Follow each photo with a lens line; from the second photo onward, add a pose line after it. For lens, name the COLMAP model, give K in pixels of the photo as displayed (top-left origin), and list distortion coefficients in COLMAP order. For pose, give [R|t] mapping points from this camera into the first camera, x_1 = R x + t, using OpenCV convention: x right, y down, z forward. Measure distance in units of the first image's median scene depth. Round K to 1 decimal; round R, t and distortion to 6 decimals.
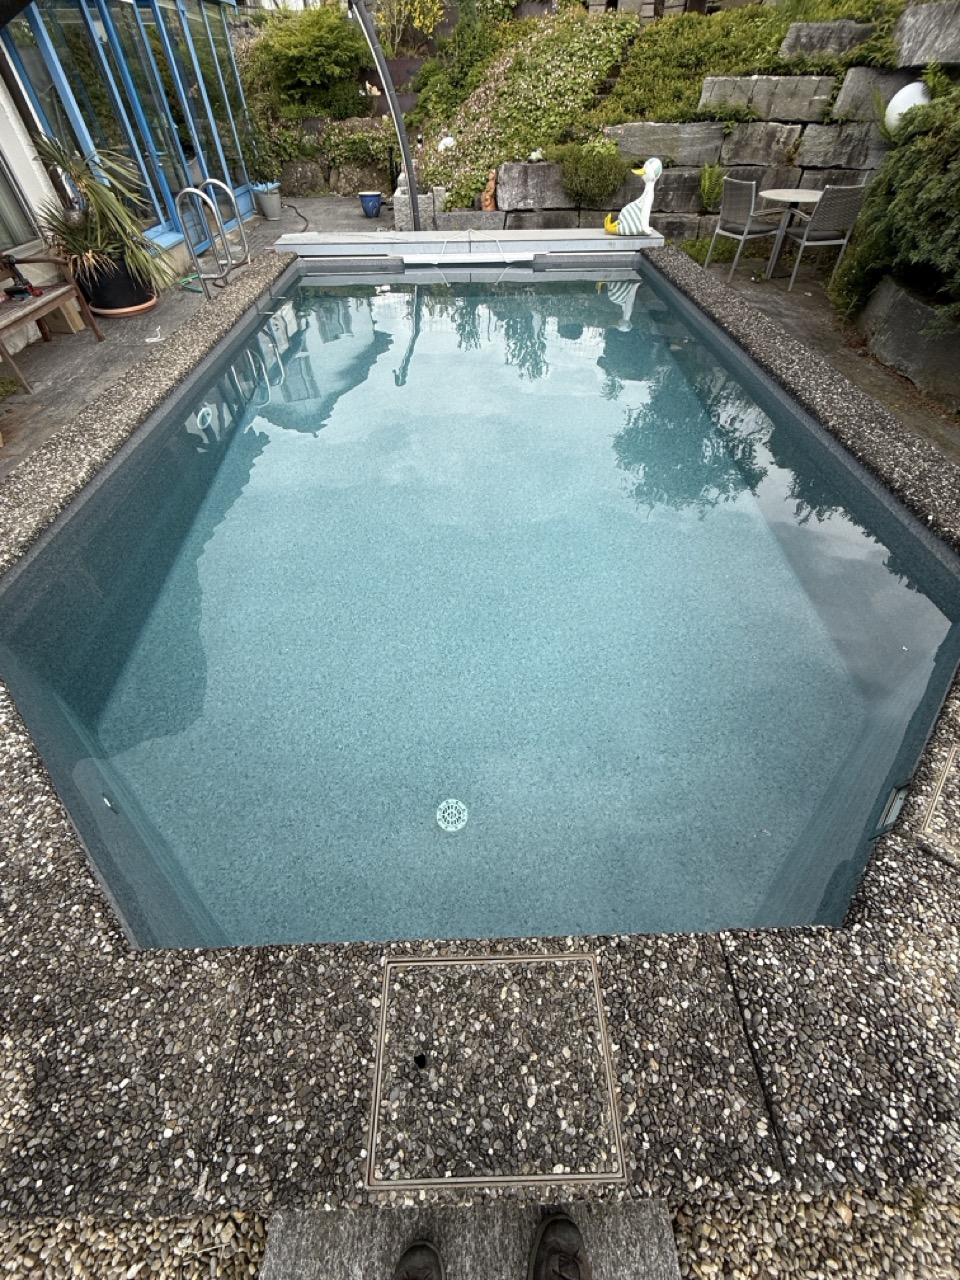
lens RADIAL K [[510.5, 0, 474.8], [0, 510.5, 632.8], [0, 0, 1]] dist [-0.000980, 0.000407]
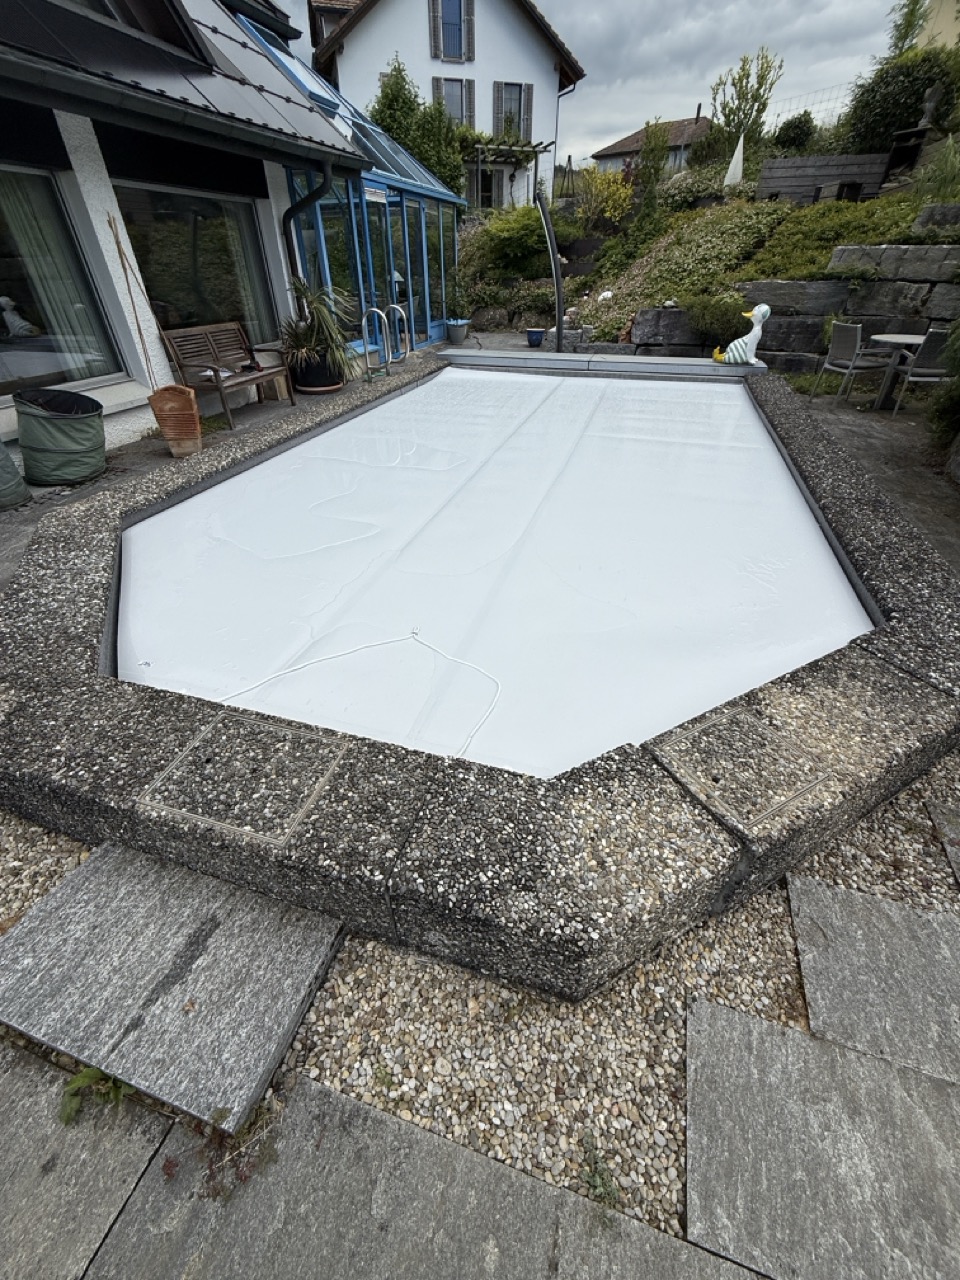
lens RADIAL K [[510.5, 0, 478.3], [0, 510.5, 631.7], [0, 0, 1]] dist [-0.000980, 0.000407]
pose [[0.948914, 0.188762, -0.252846, 0.196631], [-0.234372, 0.958169, -0.164262, 0.114728], [0.211263, 0.215131, 0.953461, -0.066239]]
